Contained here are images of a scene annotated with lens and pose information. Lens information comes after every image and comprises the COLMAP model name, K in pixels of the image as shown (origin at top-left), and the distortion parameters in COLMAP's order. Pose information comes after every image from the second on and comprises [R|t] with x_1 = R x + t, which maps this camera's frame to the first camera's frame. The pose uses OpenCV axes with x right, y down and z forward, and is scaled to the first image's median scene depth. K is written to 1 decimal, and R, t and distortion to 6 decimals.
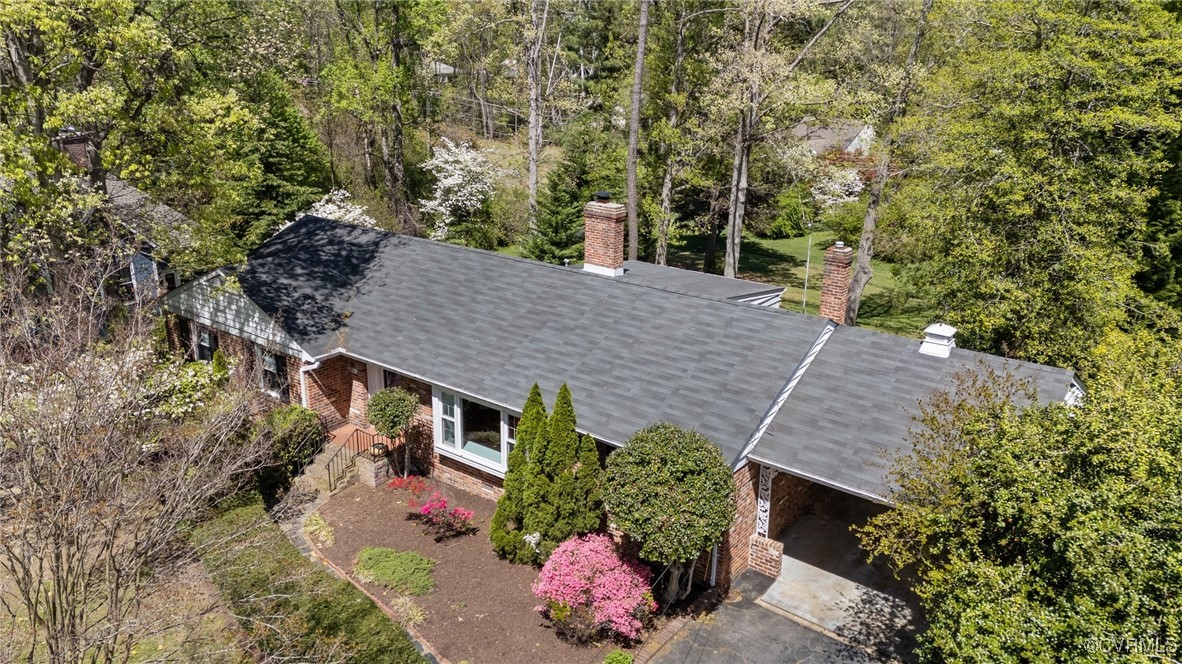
lens RADIAL K [[845.4, 0, 590.5], [0, 845.4, 330.2], [0, 0, 1]] dist [0.007164, 0.000078]
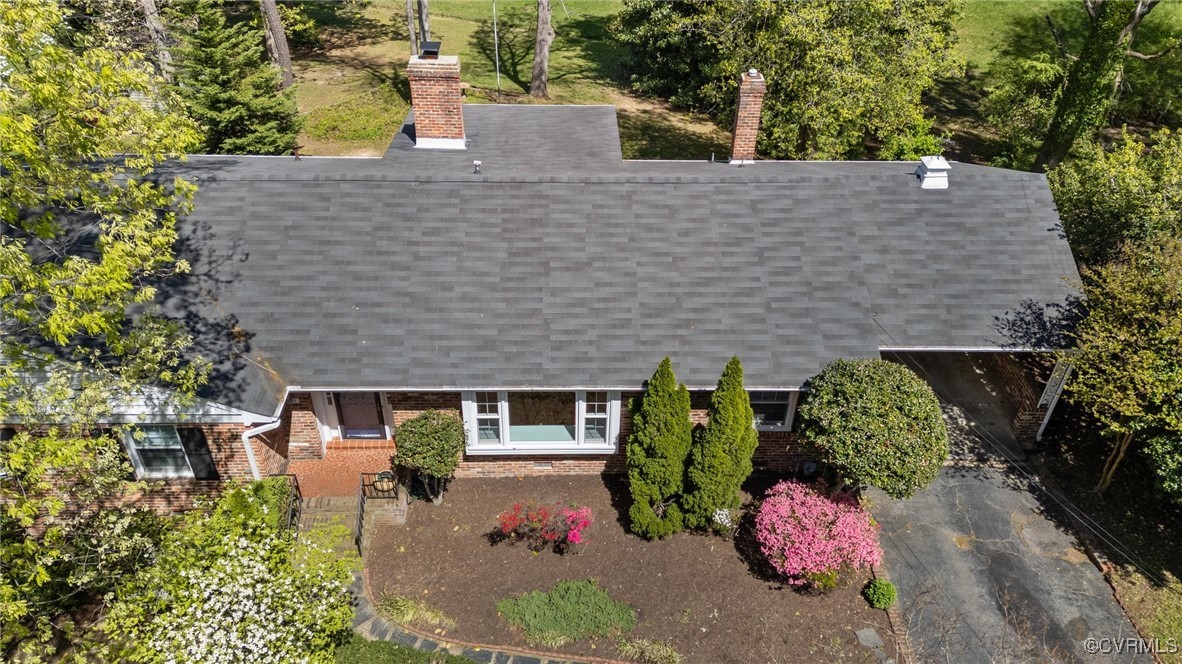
lens RADIAL K [[845.4, 0, 590.4], [0, 845.4, 332.7], [0, 0, 1]] dist [0.007164, 0.000078]
pose [[0.789255, -0.387748, 0.476160, -0.449387], [0.197199, 0.894395, 0.401460, -0.278116], [-0.581541, -0.222956, 0.782369, 0.318323]]
